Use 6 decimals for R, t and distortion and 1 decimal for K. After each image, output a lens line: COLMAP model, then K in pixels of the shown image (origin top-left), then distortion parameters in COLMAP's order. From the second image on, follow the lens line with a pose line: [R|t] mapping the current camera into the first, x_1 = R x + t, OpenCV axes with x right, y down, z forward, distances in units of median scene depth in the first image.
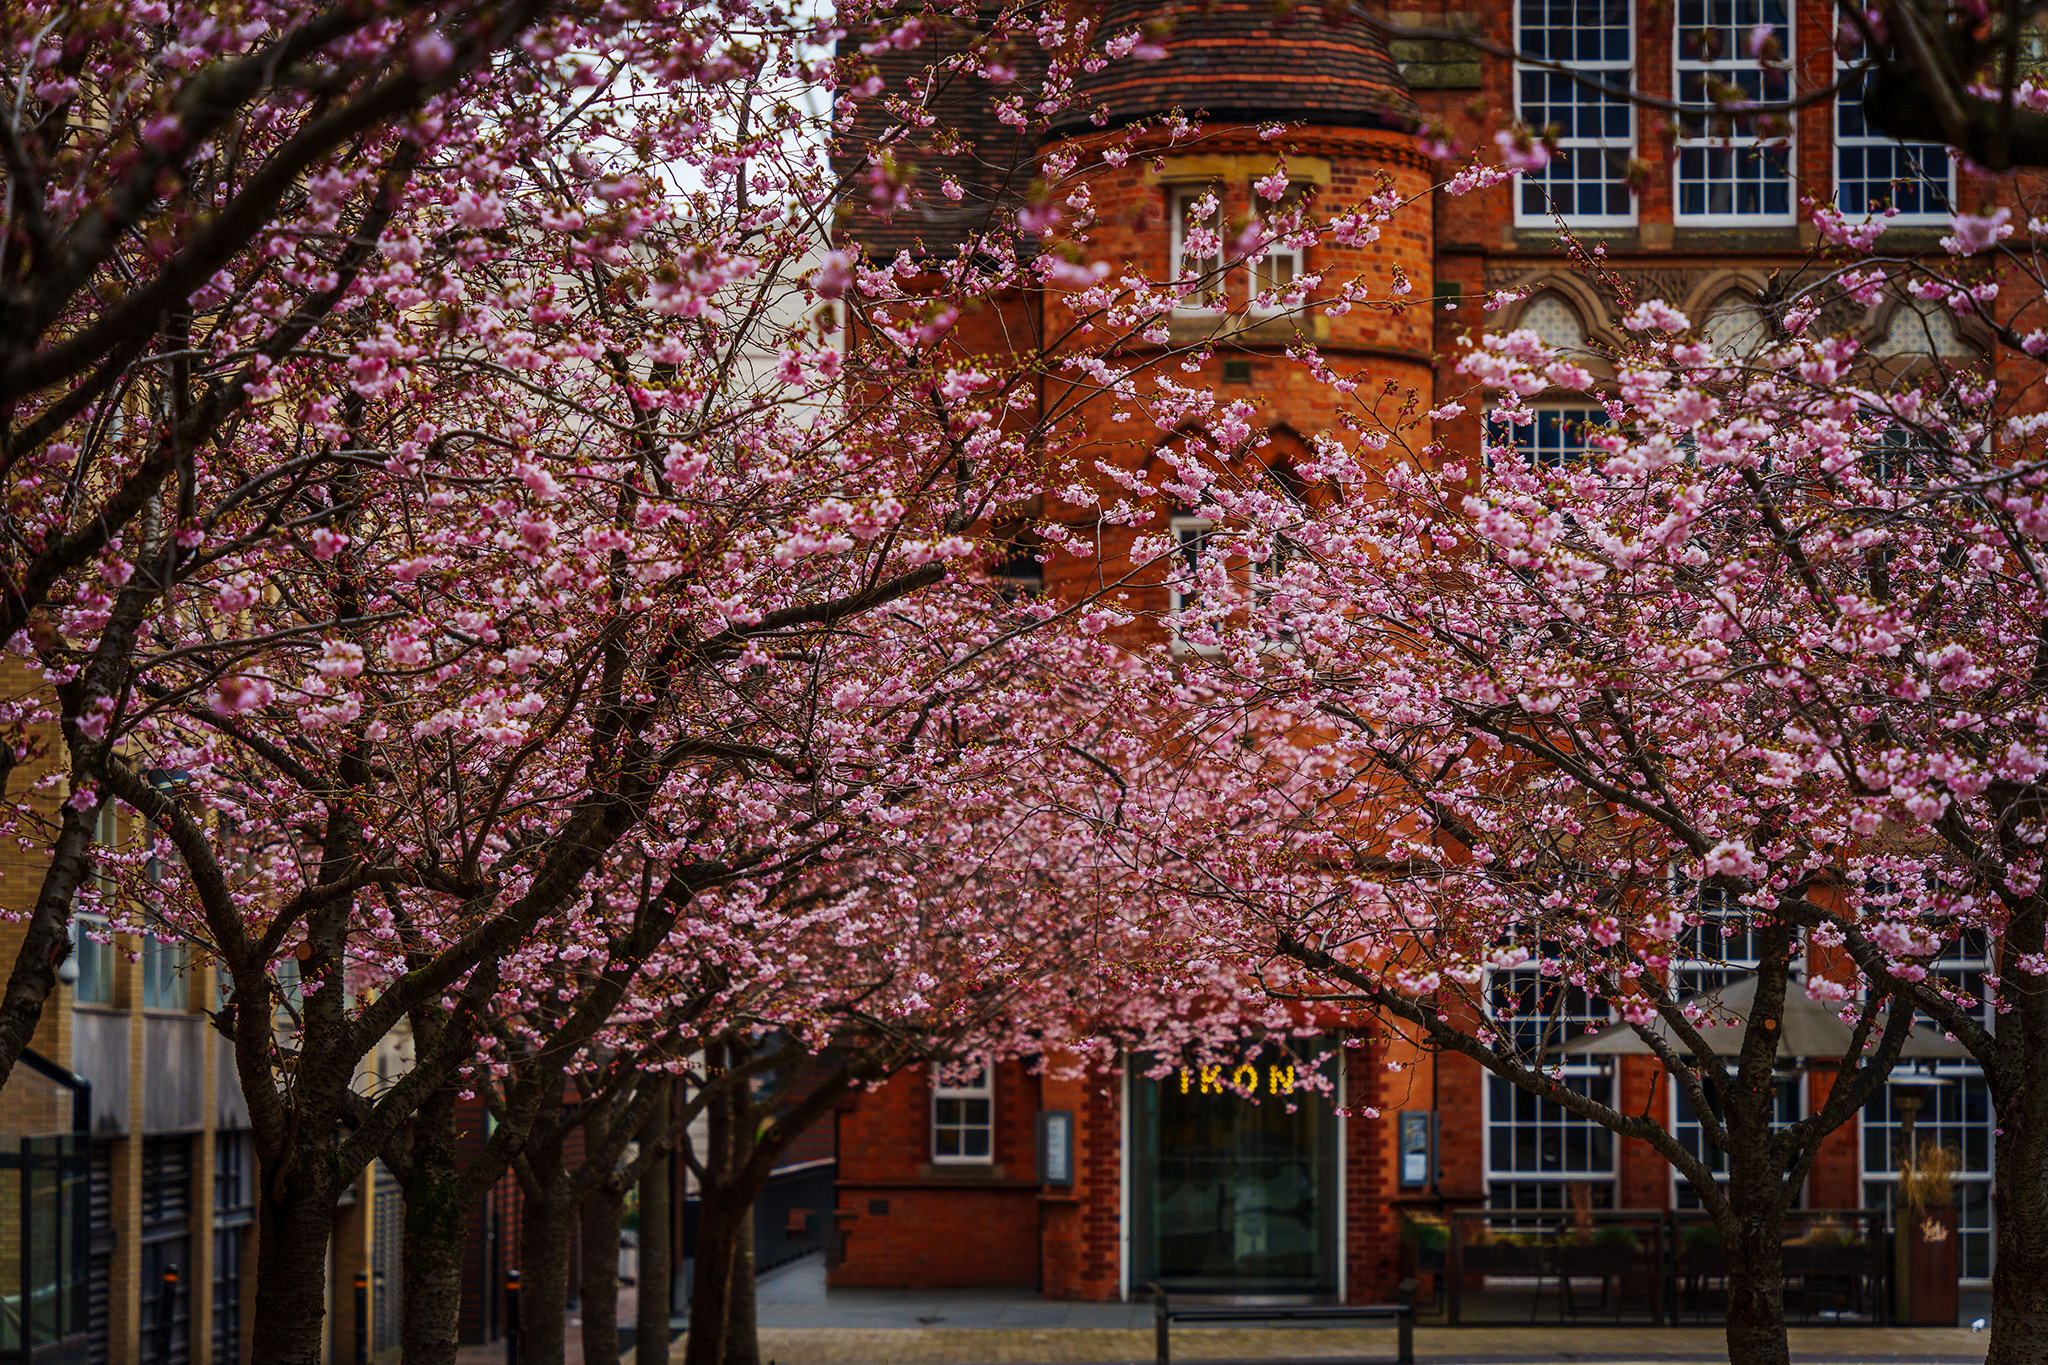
lens RADIAL K [[6316.2, 0, 1024.1], [0, 6316.2, 683.6], [0, 0, 1]] dist [-0.014015, 0.000000]
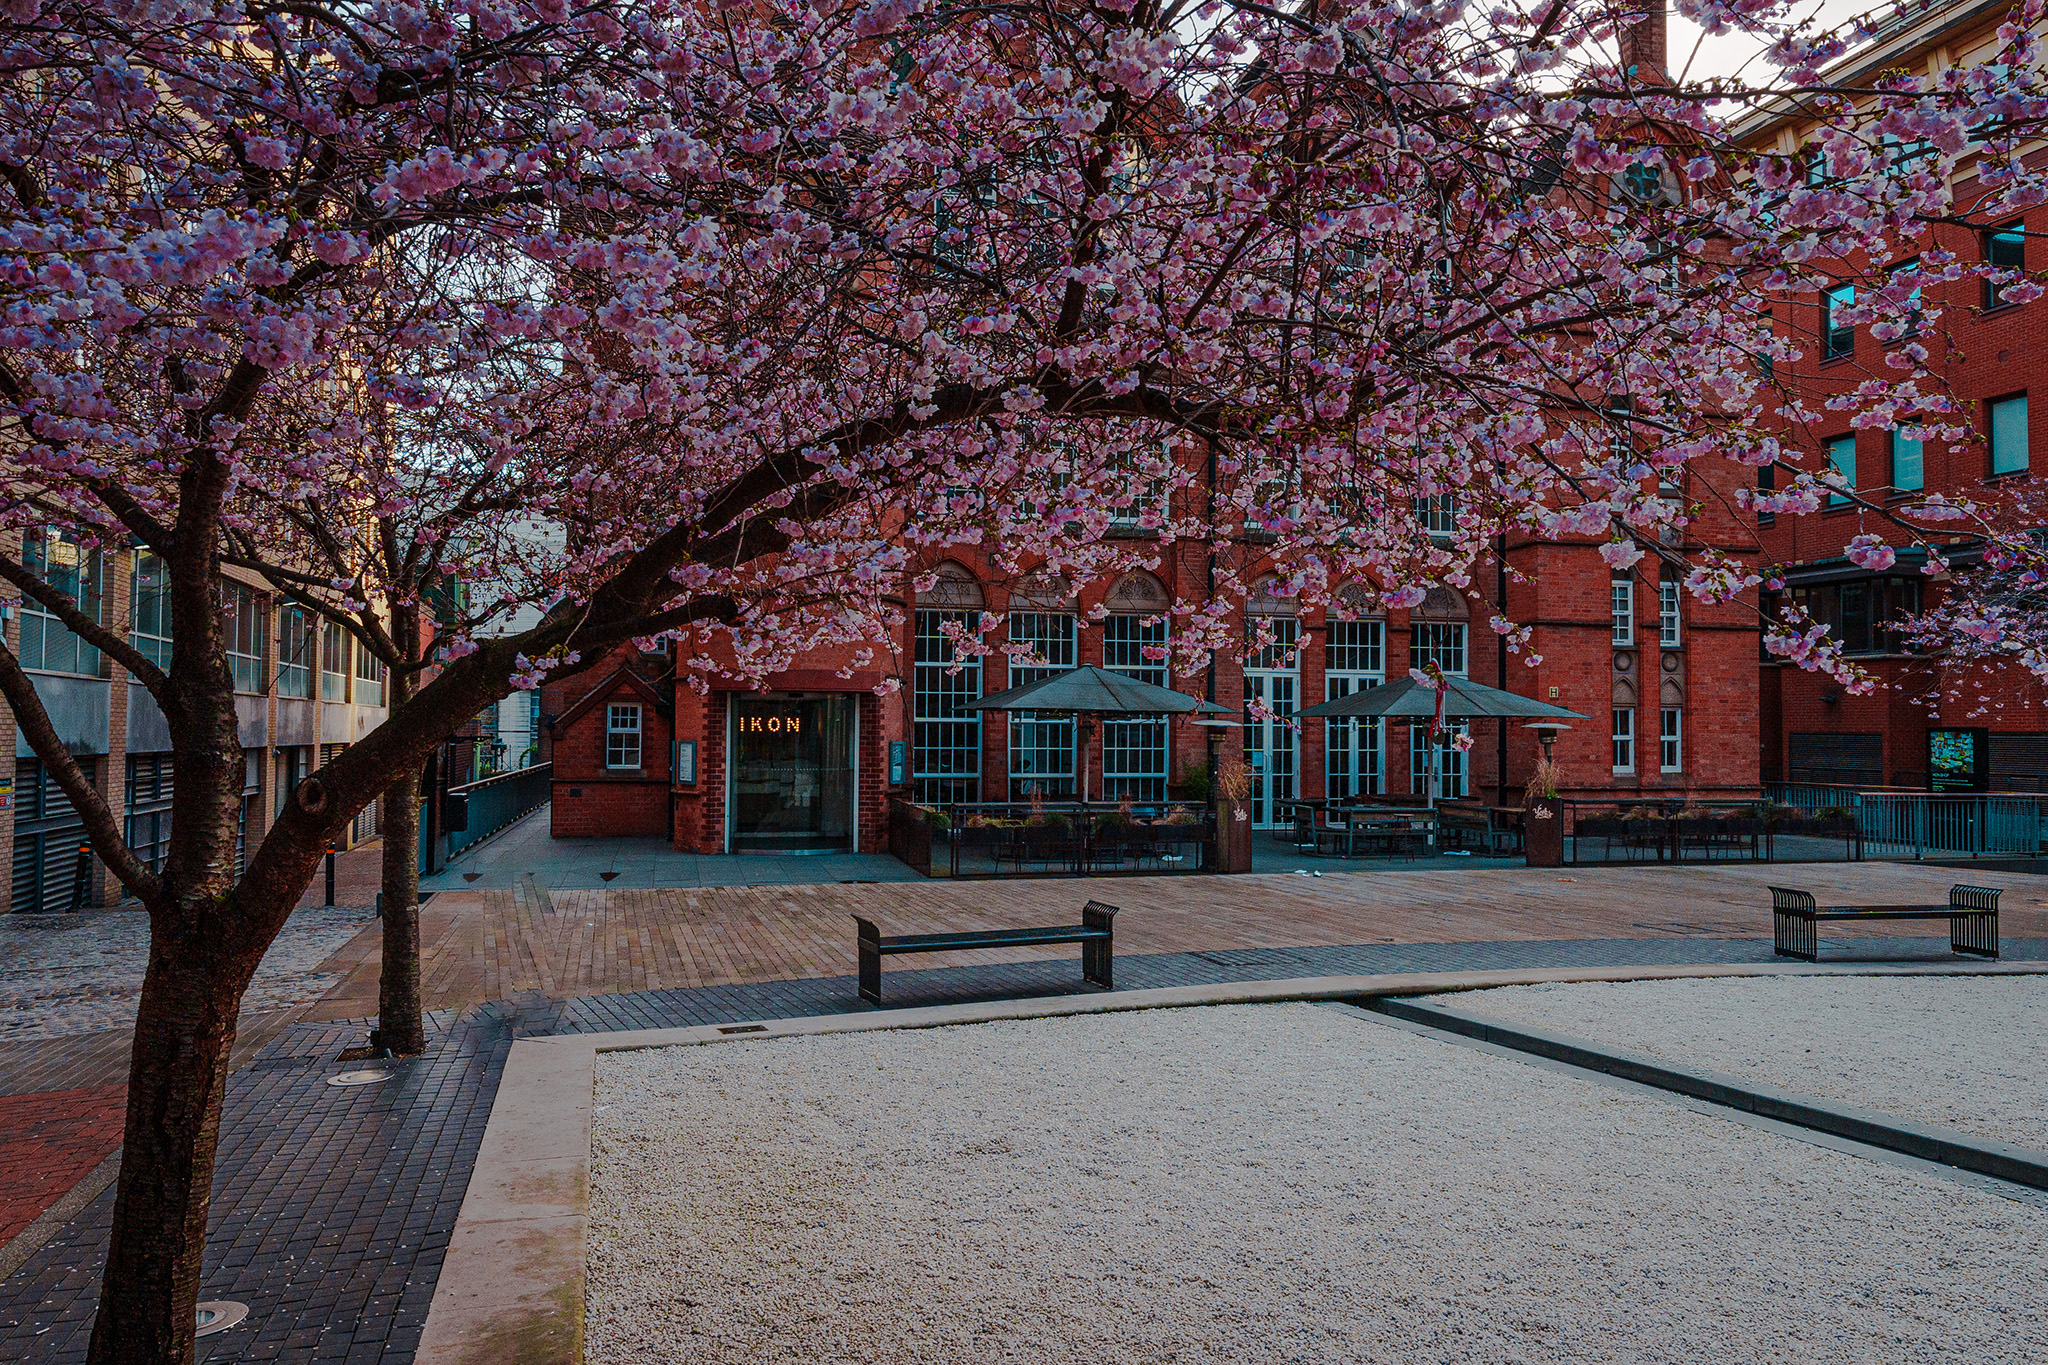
lens RADIAL K [[1478.0, 0, 1029.0], [0, 1478.0, 679.6], [0, 0, 1]] dist [-0.008980, -0.002014]
pose [[0.963590, 0.013432, 0.267045, -0.011789], [-0.020773, 0.999479, 0.024684, 0.037549], [-0.266574, -0.029333, 0.963368, 0.564017]]
